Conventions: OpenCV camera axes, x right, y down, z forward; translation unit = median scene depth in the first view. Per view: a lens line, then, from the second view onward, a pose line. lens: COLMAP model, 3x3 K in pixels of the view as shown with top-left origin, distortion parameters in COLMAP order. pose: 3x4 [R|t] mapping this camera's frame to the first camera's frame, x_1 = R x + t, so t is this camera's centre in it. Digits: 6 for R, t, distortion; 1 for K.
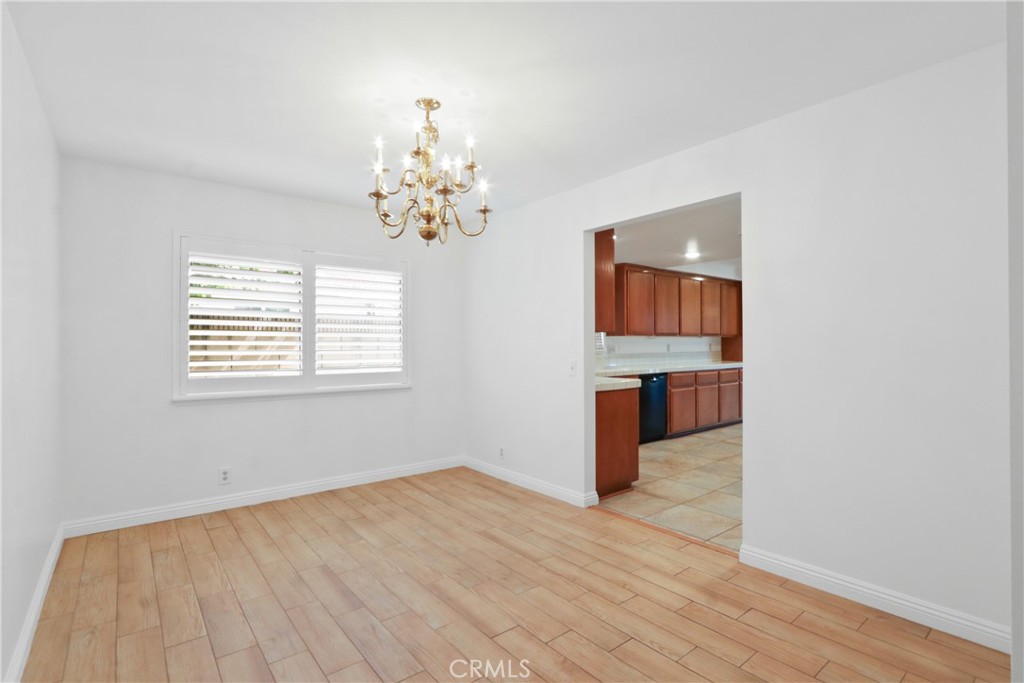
lens RADIAL K [[476.6, 0, 510.3], [0, 476.6, 344.6], [0, 0, 1]] dist [-0.014465, 0.002973]
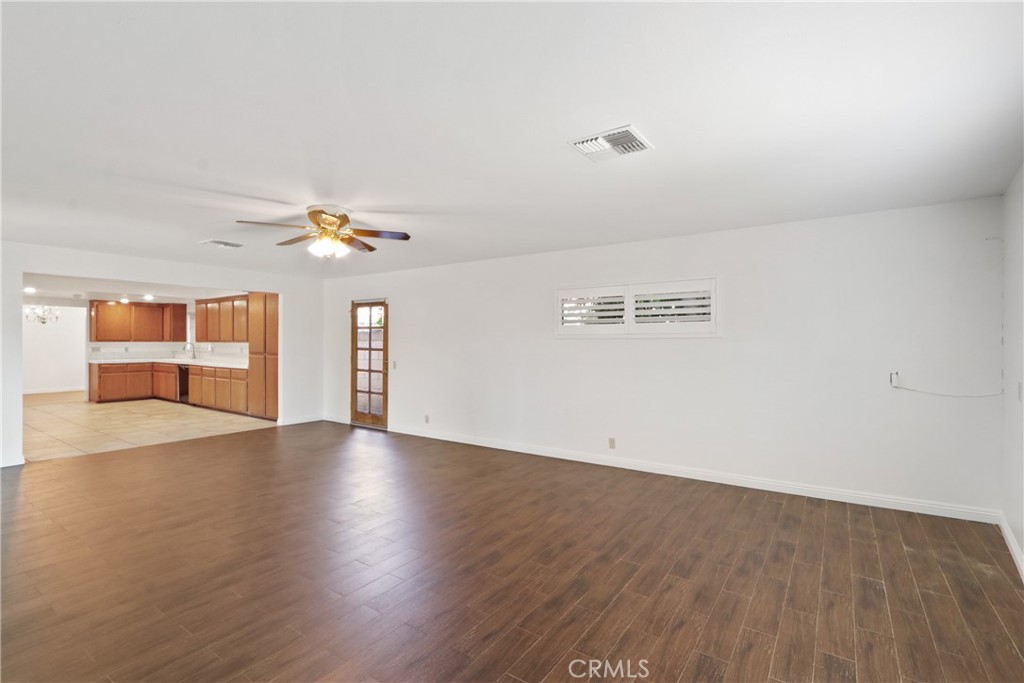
lens RADIAL K [[476.6, 0, 513.8], [0, 476.6, 339.1], [0, 0, 1]] dist [-0.014465, 0.002973]
pose [[0.298600, 0.010056, -0.954325, 2.046922], [-0.002515, 0.999949, 0.009750, -0.044624], [0.954375, -0.000512, 0.298610, 1.456140]]
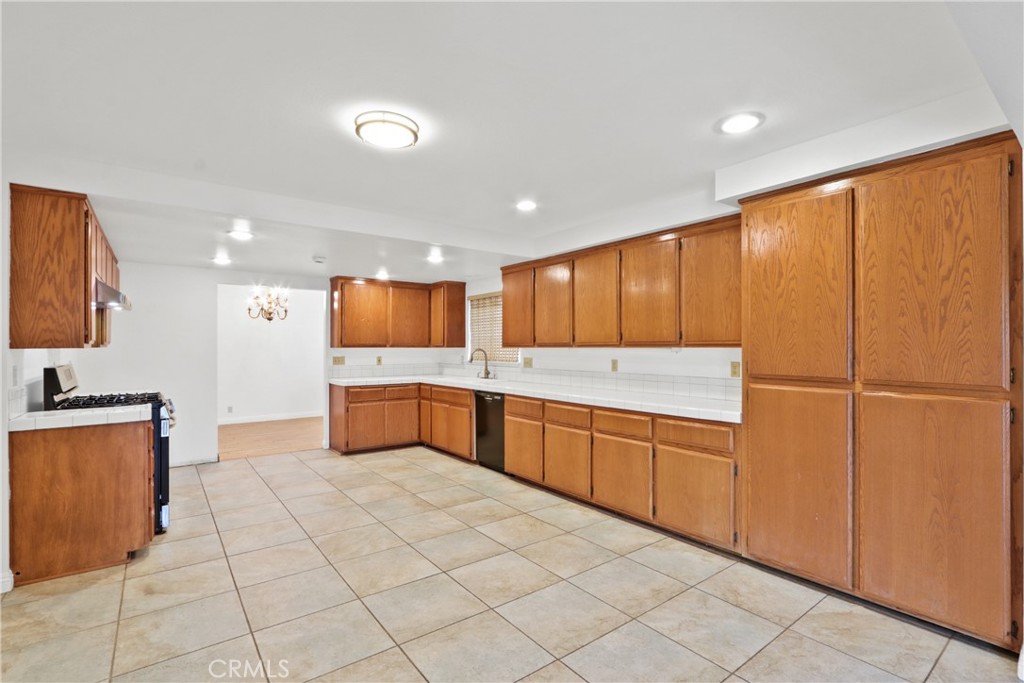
lens RADIAL K [[476.6, 0, 517.9], [0, 476.6, 342.8], [0, 0, 1]] dist [-0.014465, 0.002973]
pose [[-0.010011, -0.000094, -0.999950, 1.049386], [0.002931, 0.999996, -0.000124, -0.024780], [0.999946, -0.002932, -0.010011, 0.951028]]
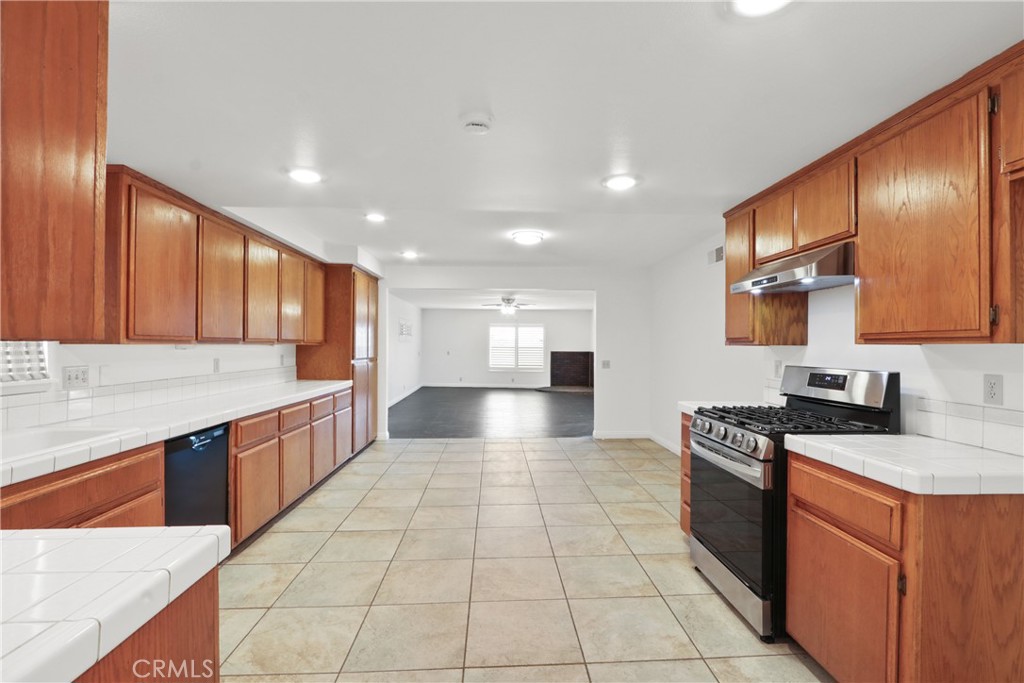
lens RADIAL K [[476.6, 0, 525.5], [0, 476.6, 347.3], [0, 0, 1]] dist [-0.014465, 0.002973]
pose [[0.560562, 0.007381, 0.828080, 0.091847], [-0.009433, 0.999952, -0.002528, -0.016228], [-0.828059, -0.006394, 0.560605, 0.446281]]
